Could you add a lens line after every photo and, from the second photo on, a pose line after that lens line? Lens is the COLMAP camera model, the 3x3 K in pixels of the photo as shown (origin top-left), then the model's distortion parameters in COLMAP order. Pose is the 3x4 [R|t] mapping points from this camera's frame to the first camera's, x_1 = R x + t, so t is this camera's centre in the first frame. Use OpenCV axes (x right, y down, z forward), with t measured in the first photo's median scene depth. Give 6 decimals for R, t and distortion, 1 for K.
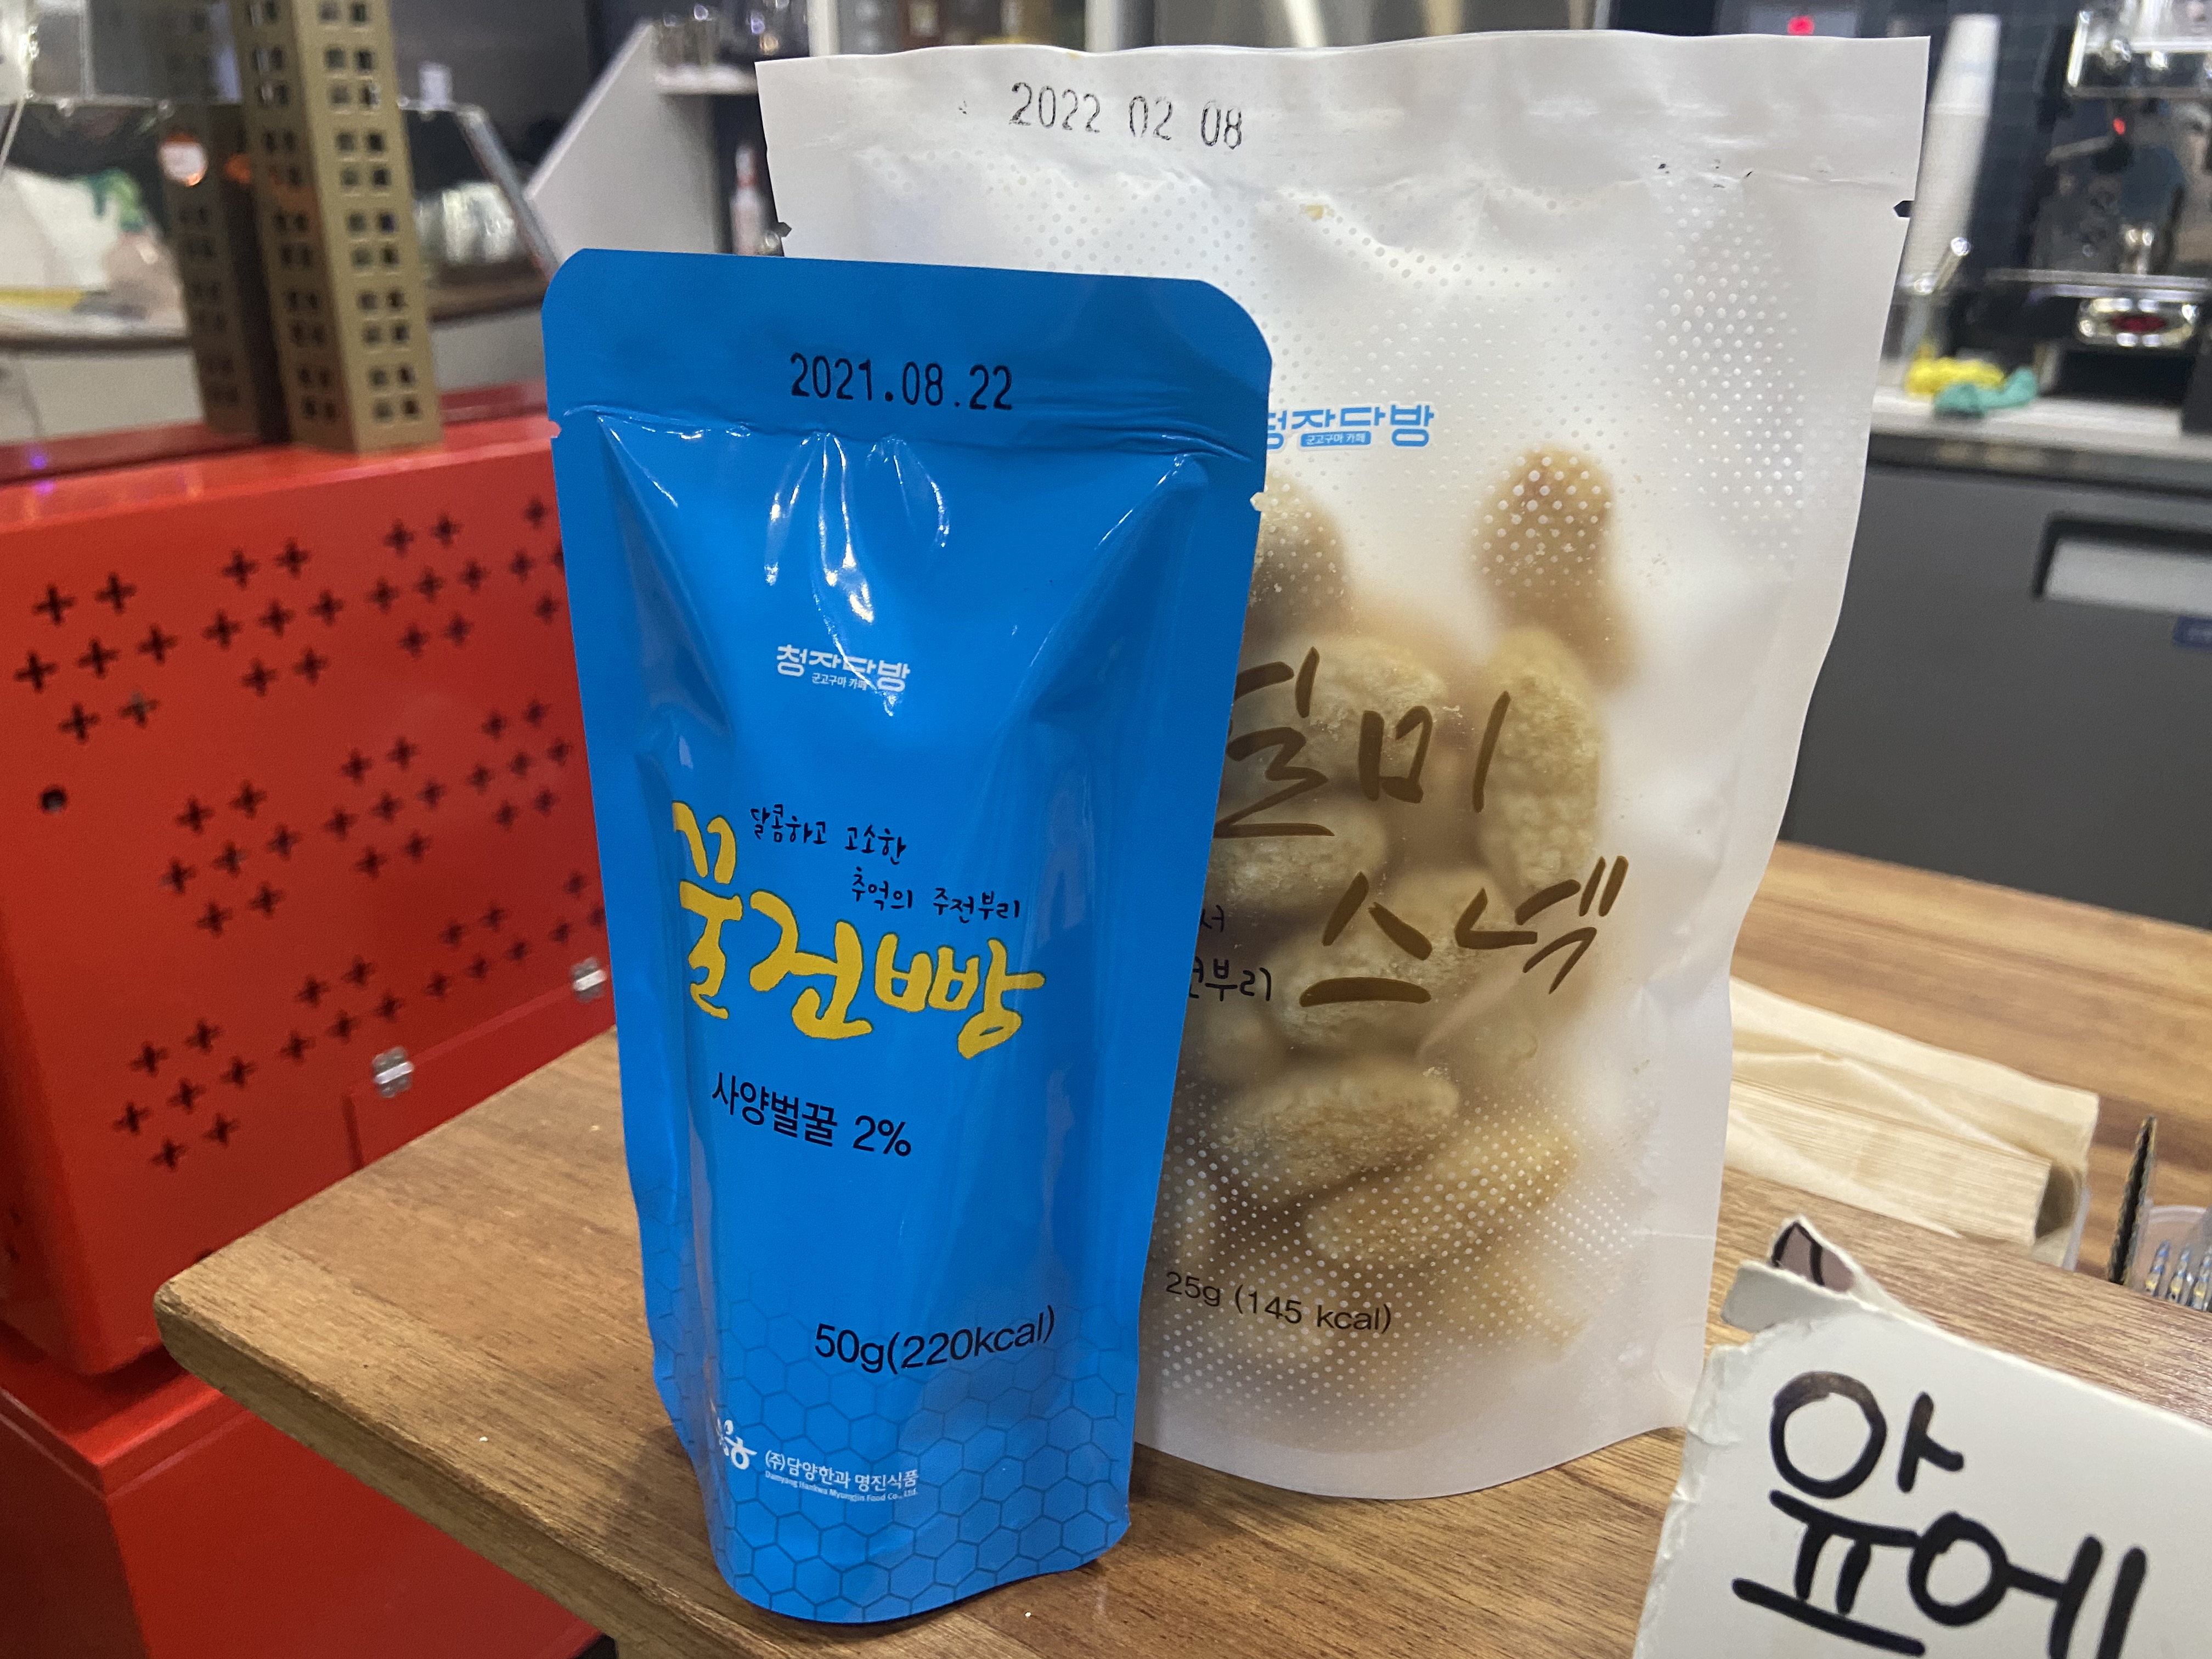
lens RADIAL K [[1667.5, 0, 1102.4], [0, 1667.5, 826.2], [0, 0, 1]] dist [0.123155, -0.157363]
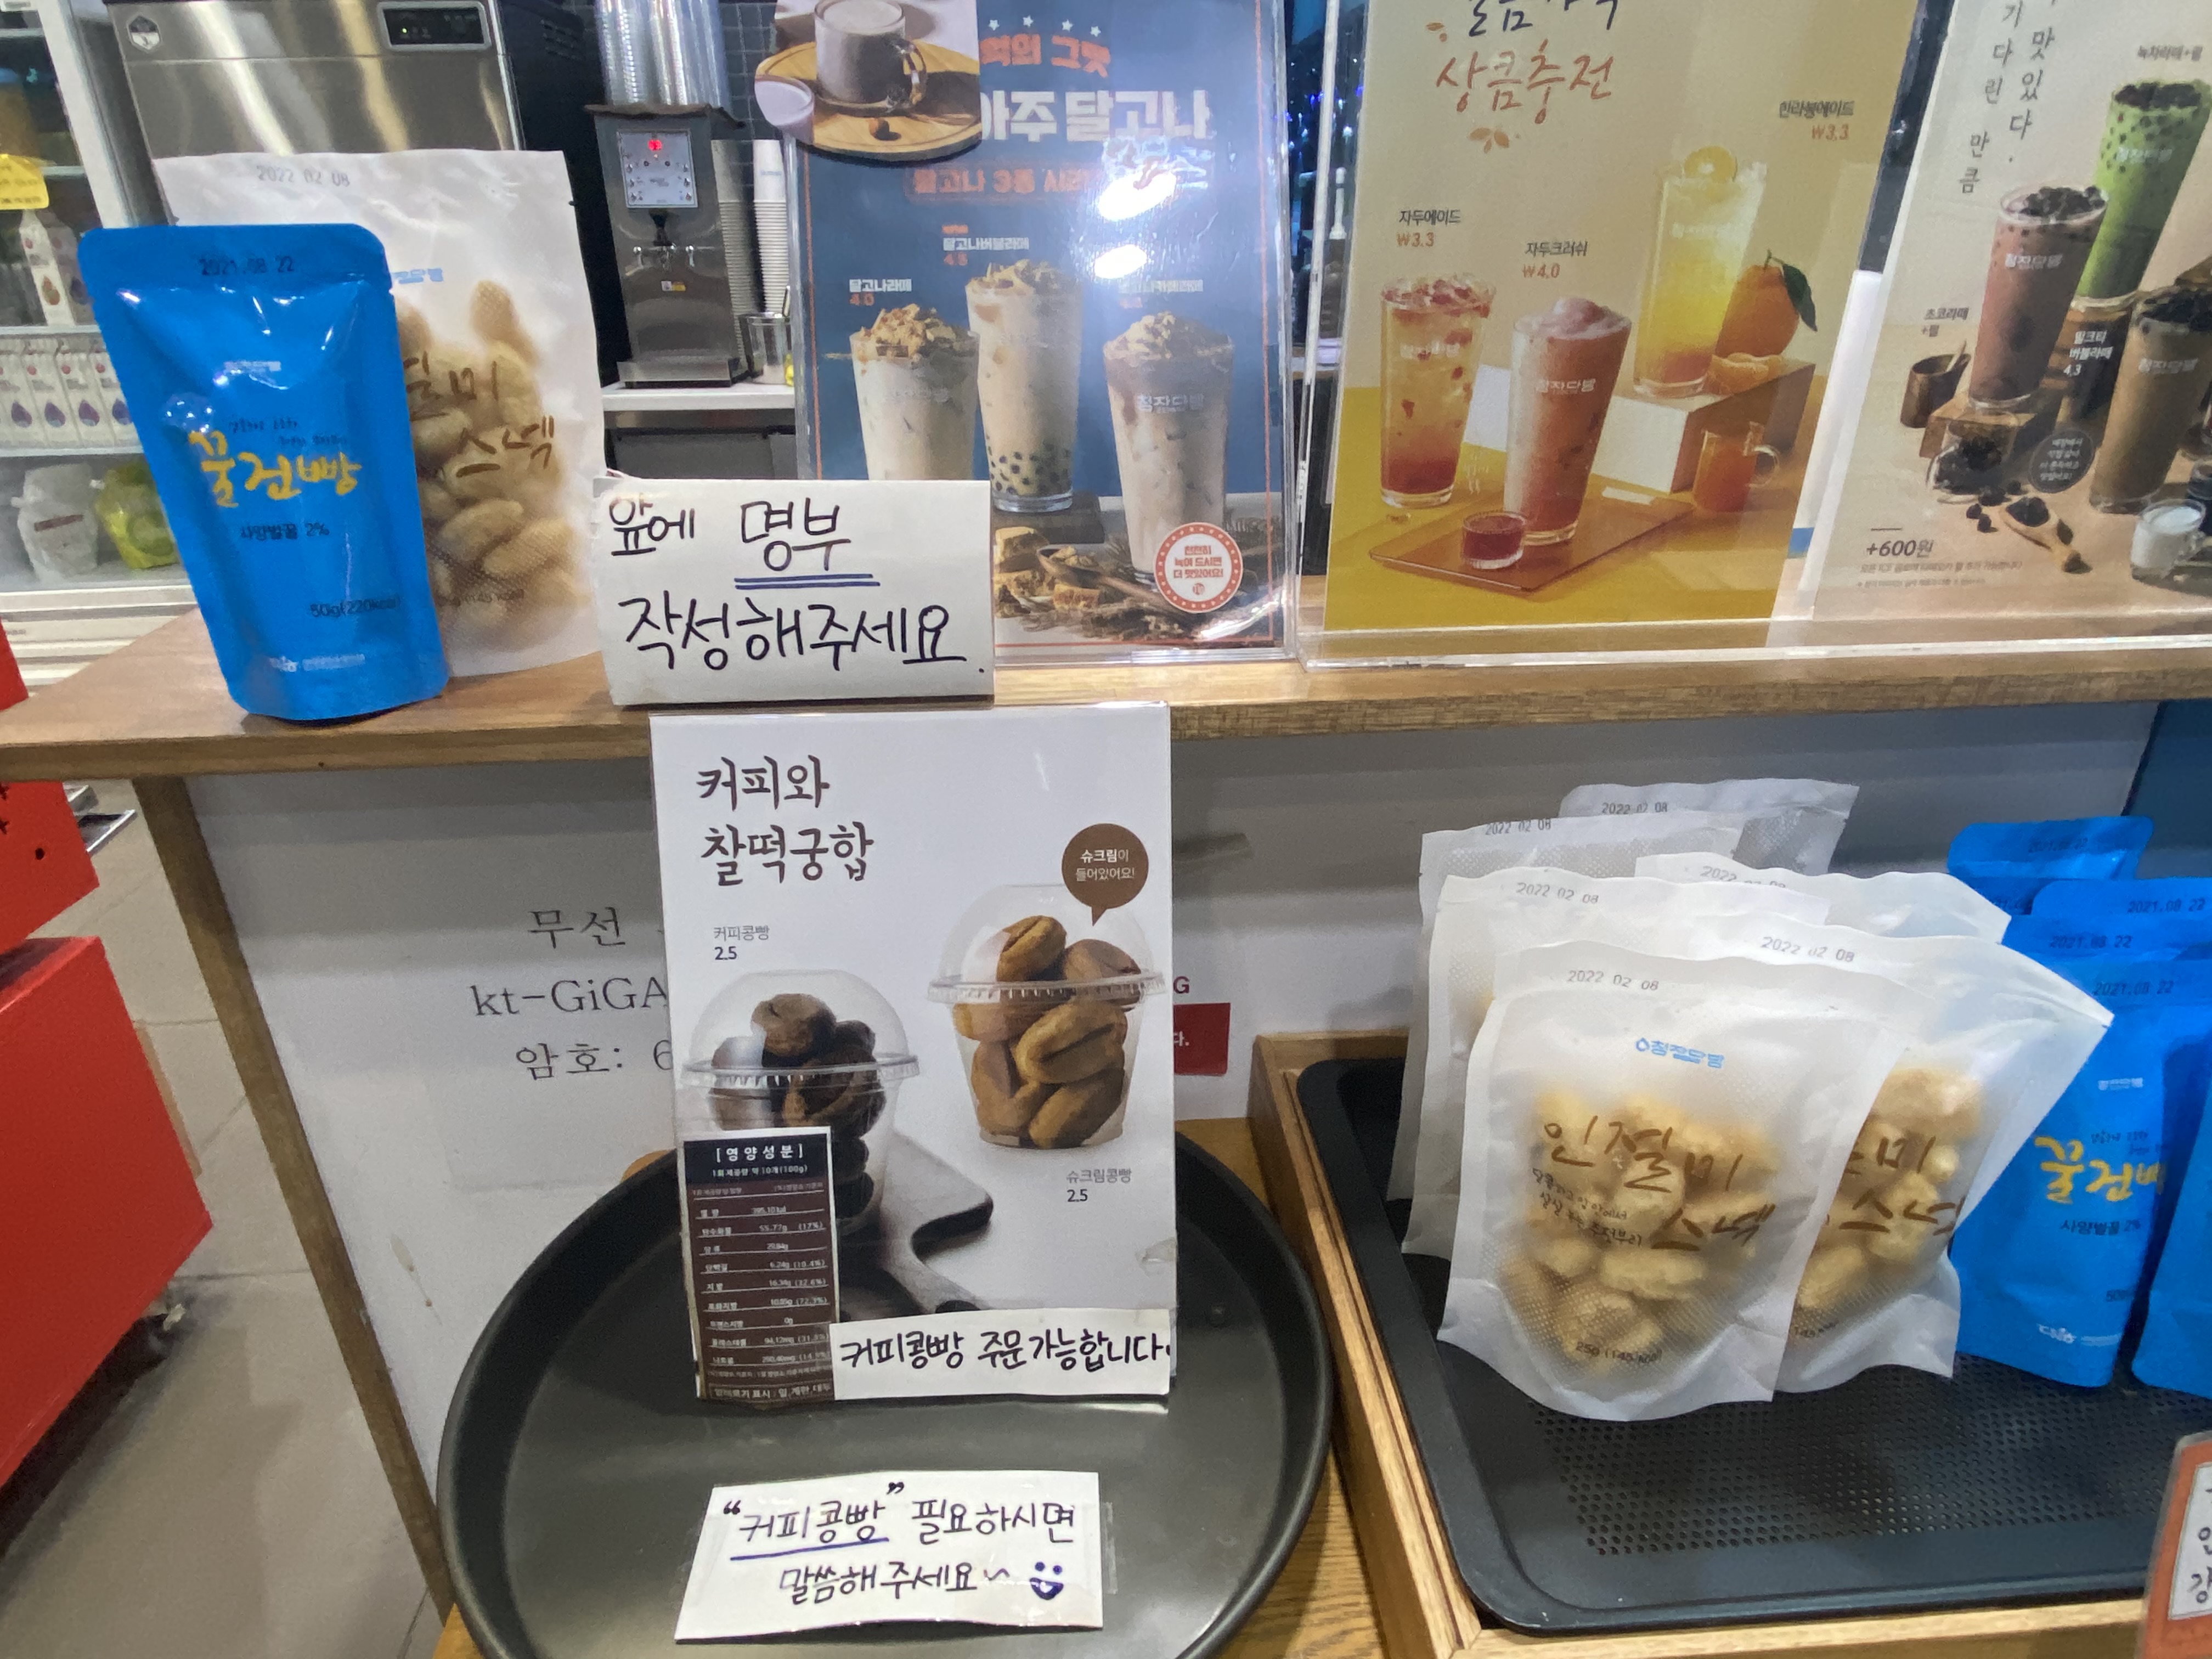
lens RADIAL K [[1265.6, 0, 1106.0], [0, 1265.6, 829.5], [0, 0, 1]] dist [0.005327, -0.017091]
pose [[0.799502, -0.274905, 0.534064, -0.351759], [0.241630, 0.961204, 0.133050, 0.725393], [-0.549920, 0.022672, 0.834909, -1.589297]]
